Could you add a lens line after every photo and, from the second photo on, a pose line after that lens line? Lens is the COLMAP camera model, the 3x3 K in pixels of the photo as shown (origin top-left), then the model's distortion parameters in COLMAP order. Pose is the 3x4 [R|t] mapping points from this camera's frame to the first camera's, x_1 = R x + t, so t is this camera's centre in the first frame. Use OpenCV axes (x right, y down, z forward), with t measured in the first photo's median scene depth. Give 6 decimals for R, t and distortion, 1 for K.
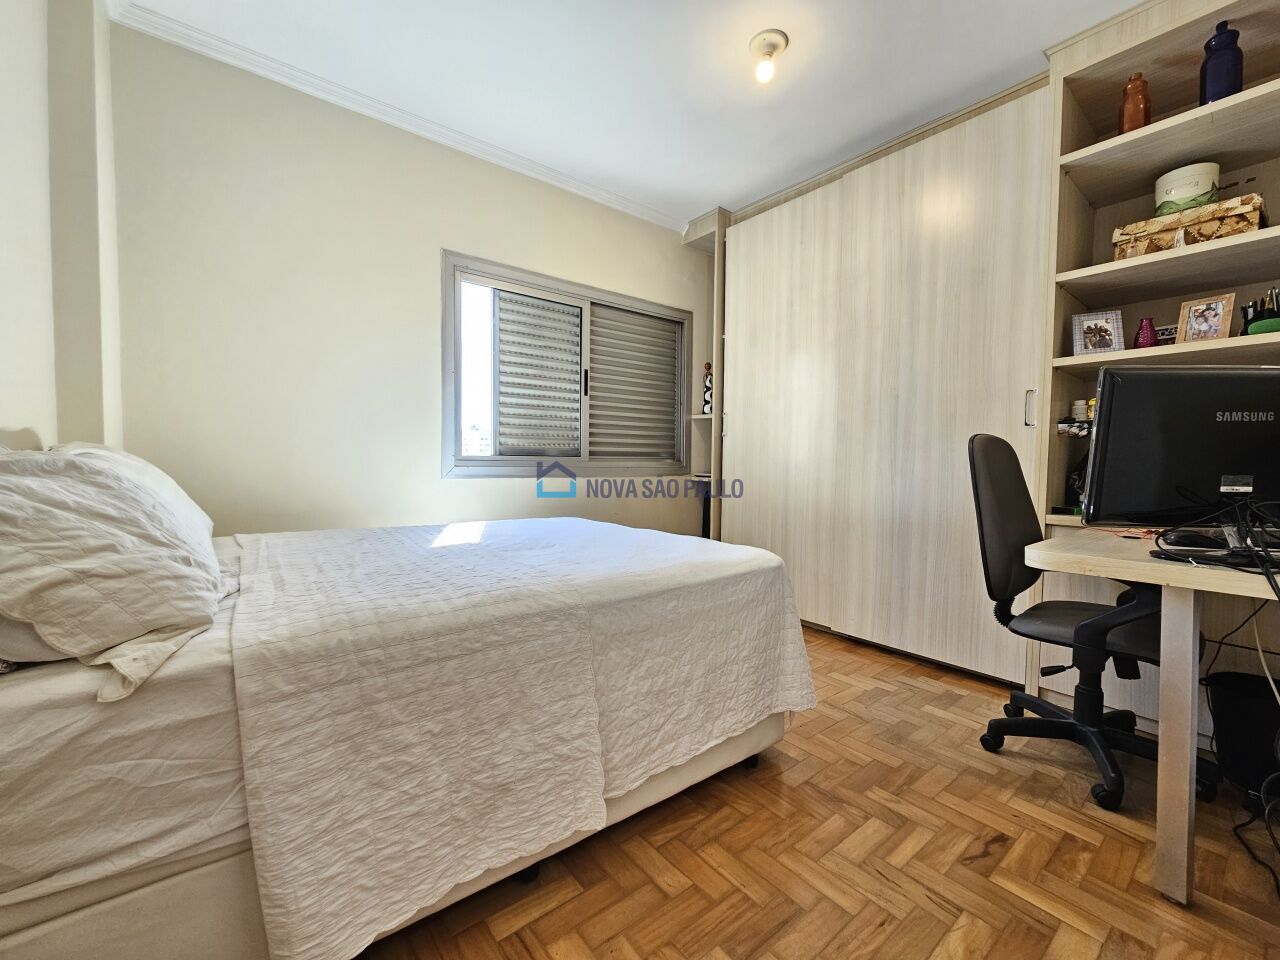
lens RADIAL K [[529.5, 0, 642.0], [0, 529.5, 476.9], [0, 0, 1]] dist [0.010295, -0.000623]
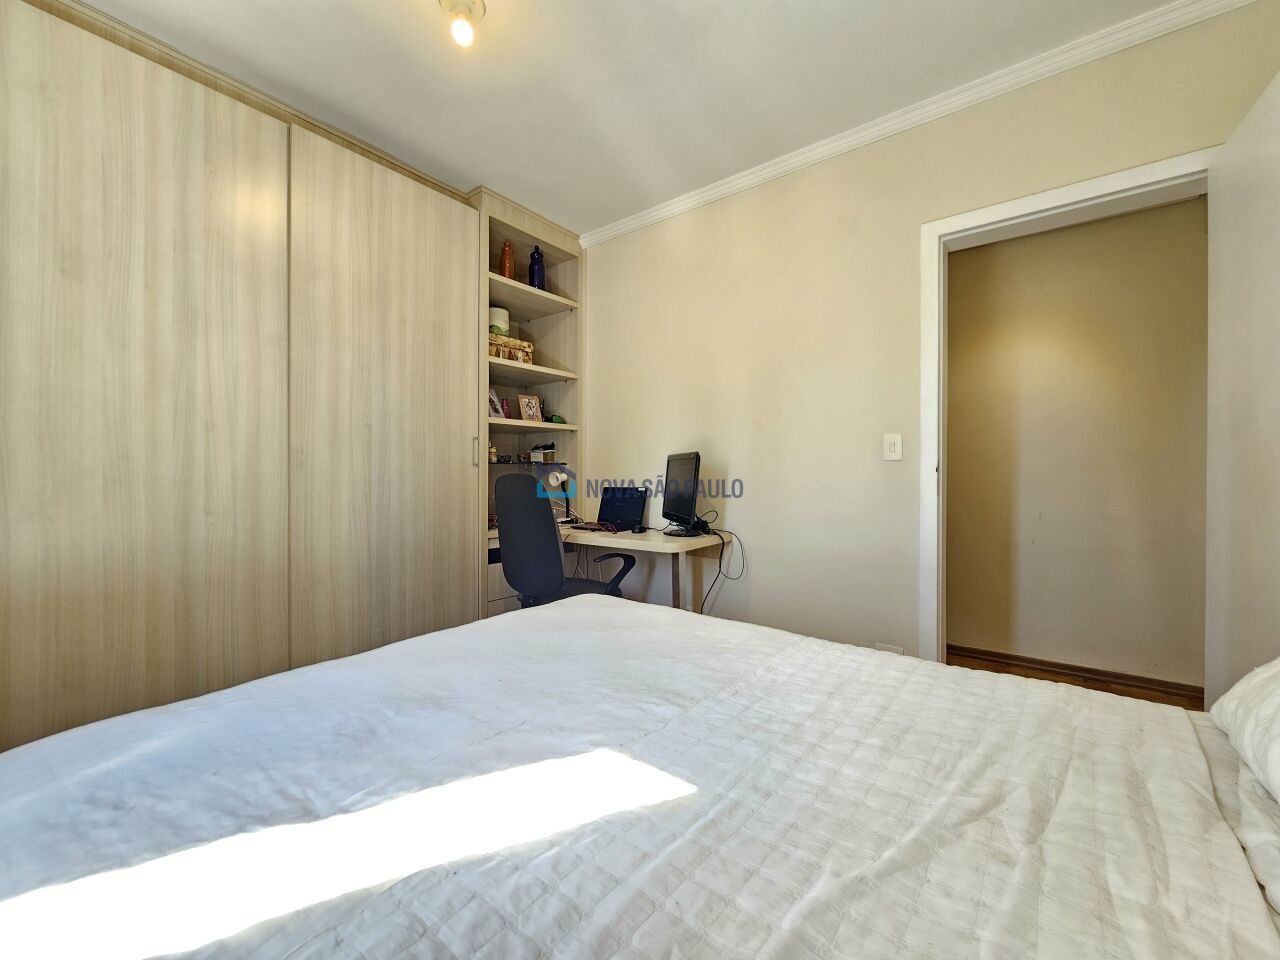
lens RADIAL K [[529.5, 0, 642.0], [0, 529.5, 476.9], [0, 0, 1]] dist [0.010295, -0.000623]
pose [[-0.218525, -0.012305, 0.975754, -0.551527], [0.027265, 0.999453, 0.018710, -0.073602], [-0.975450, 0.030693, -0.218070, 0.800471]]
